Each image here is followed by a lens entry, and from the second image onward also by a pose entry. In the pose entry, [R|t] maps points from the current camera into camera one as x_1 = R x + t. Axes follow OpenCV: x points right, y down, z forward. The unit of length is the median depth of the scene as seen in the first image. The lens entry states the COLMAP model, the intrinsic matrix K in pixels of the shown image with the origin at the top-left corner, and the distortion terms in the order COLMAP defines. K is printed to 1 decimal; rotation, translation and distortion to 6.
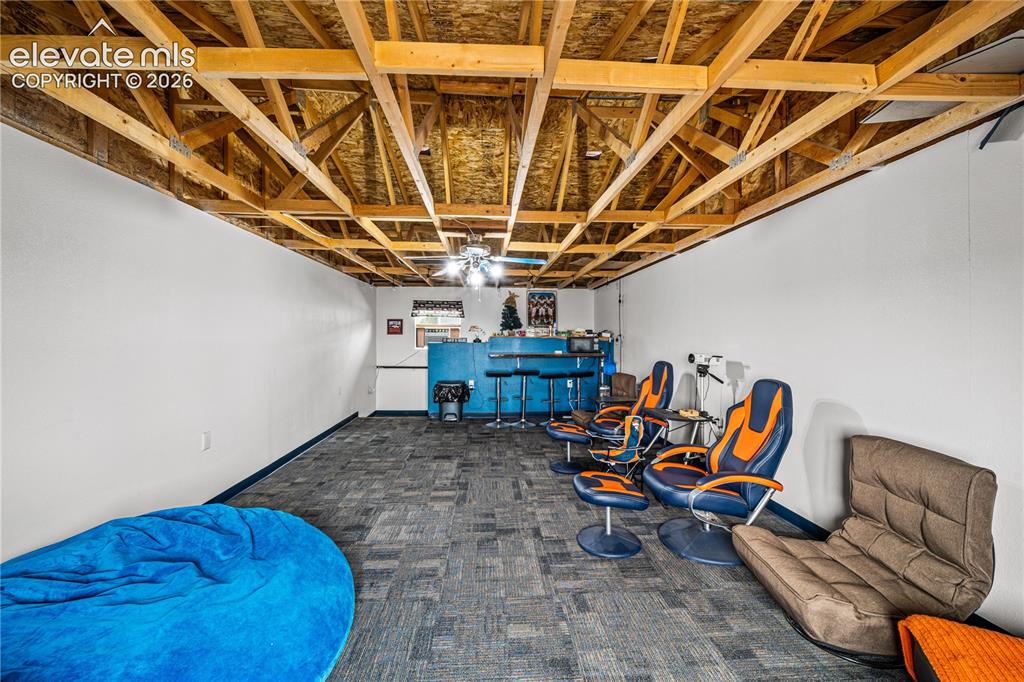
lens RADIAL K [[421.6, 0, 506.3], [0, 421.6, 339.9], [0, 0, 1]] dist [0.000208, 0.000113]
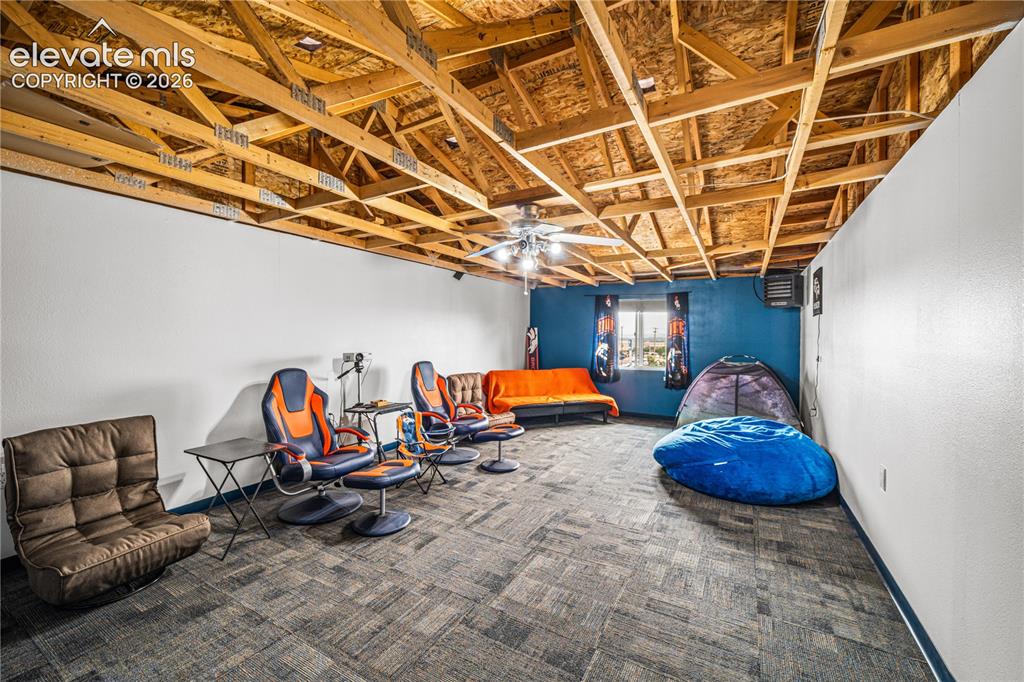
lens RADIAL K [[421.6, 0, 507.4], [0, 421.6, 339.5], [0, 0, 1]] dist [0.000208, 0.000113]
pose [[-0.842419, -0.010194, 0.538726, -0.487362], [-0.002259, 0.999879, 0.015388, -0.018590], [-0.538818, 0.011747, -0.842341, 1.773358]]
